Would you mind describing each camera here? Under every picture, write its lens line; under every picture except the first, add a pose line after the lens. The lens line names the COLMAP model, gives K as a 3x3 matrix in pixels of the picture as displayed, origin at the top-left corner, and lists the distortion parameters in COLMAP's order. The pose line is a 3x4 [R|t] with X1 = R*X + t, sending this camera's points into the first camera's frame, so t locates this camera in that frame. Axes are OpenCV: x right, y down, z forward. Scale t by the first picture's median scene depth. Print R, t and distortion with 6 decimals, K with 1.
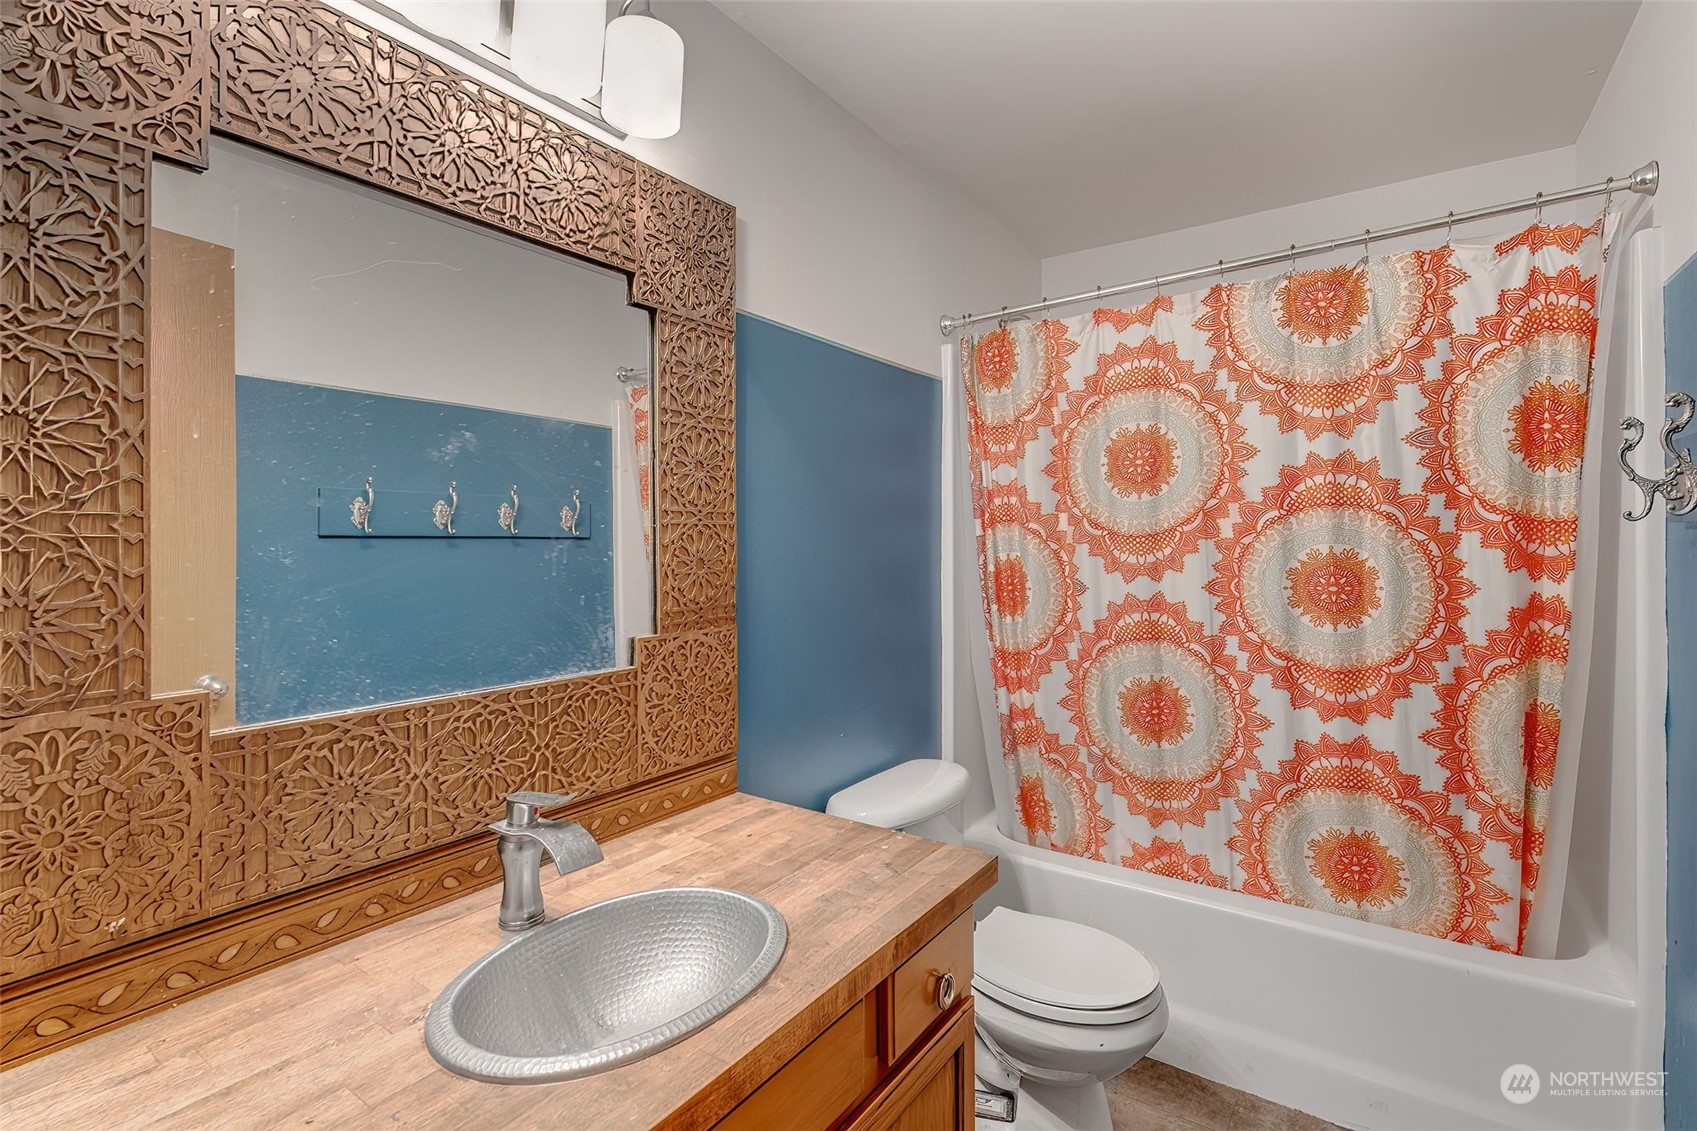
lens RADIAL K [[754.0, 0, 853.3], [0, 754.0, 555.0], [0, 0, 1]] dist [-0.001618, -0.000391]
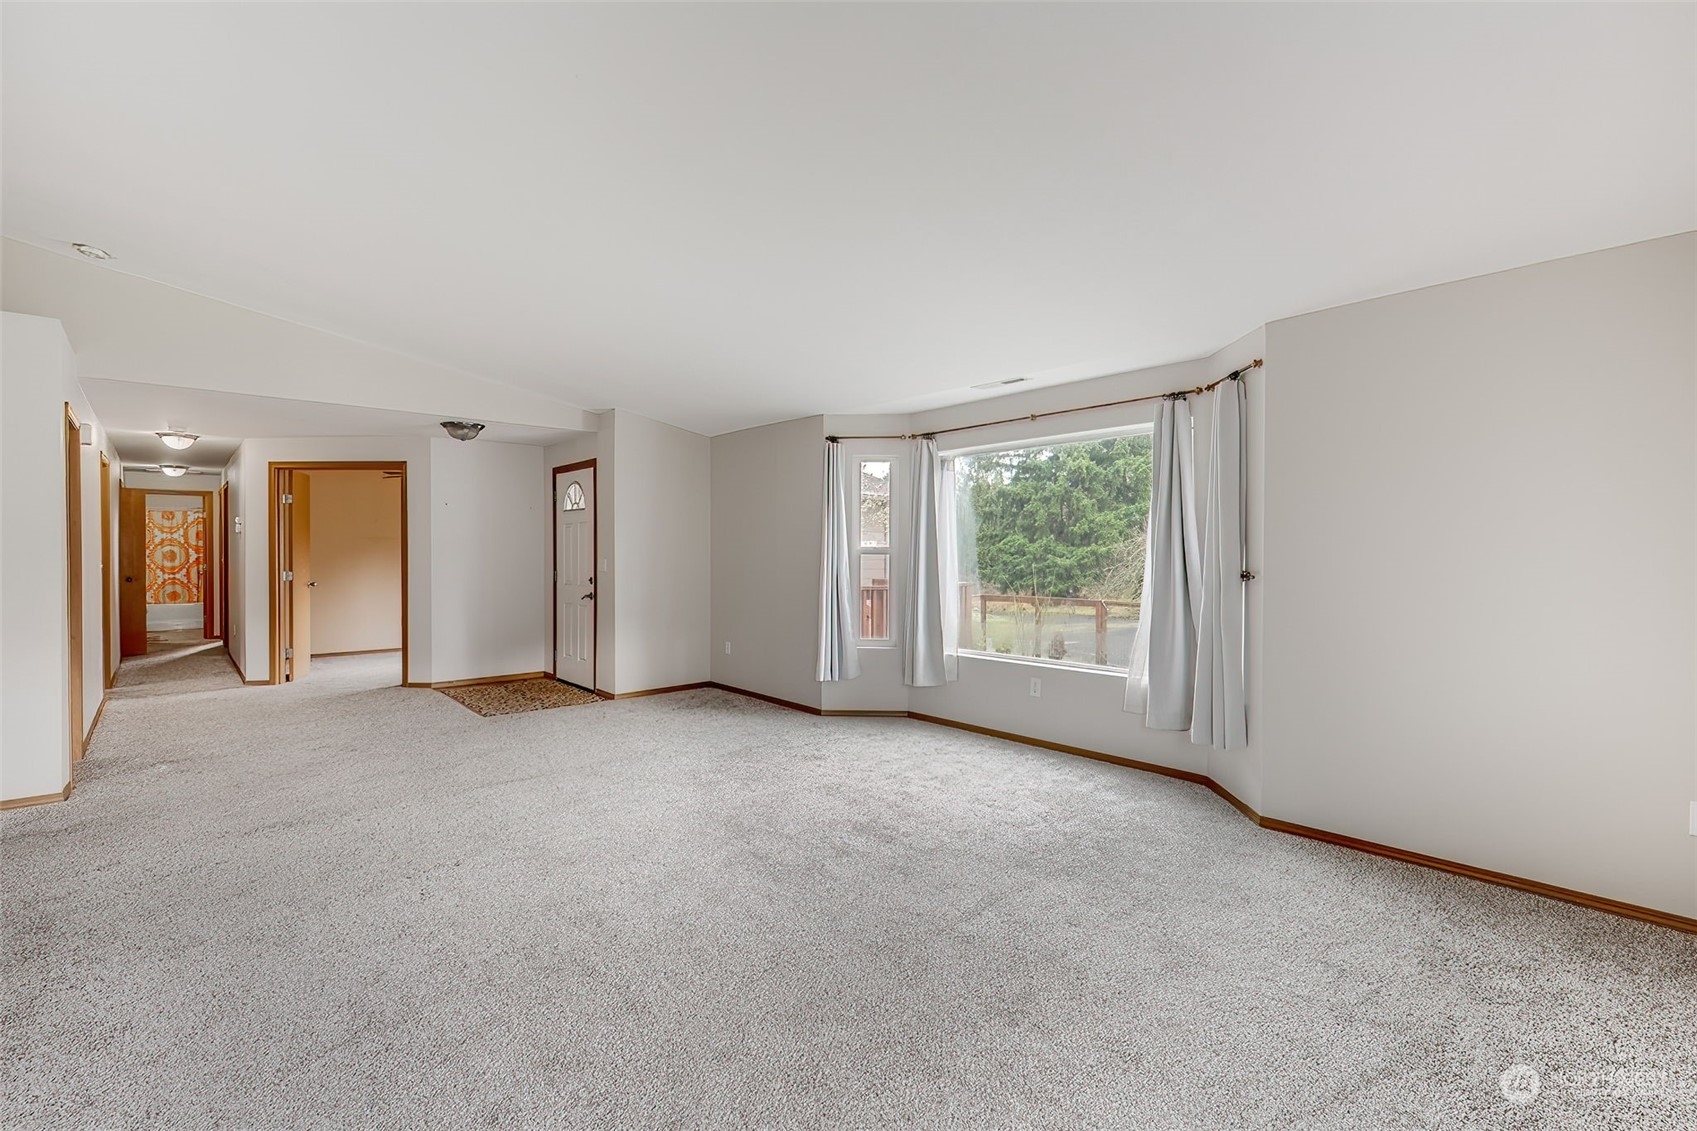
lens RADIAL K [[754.0, 0, 856.7], [0, 754.0, 554.3], [0, 0, 1]] dist [-0.001618, -0.000391]
pose [[0.208196, -0.002916, 0.978083, -4.995564], [0.004696, 0.999987, 0.001981, 0.043968], [-0.978076, 0.004181, 0.208207, -6.861387]]
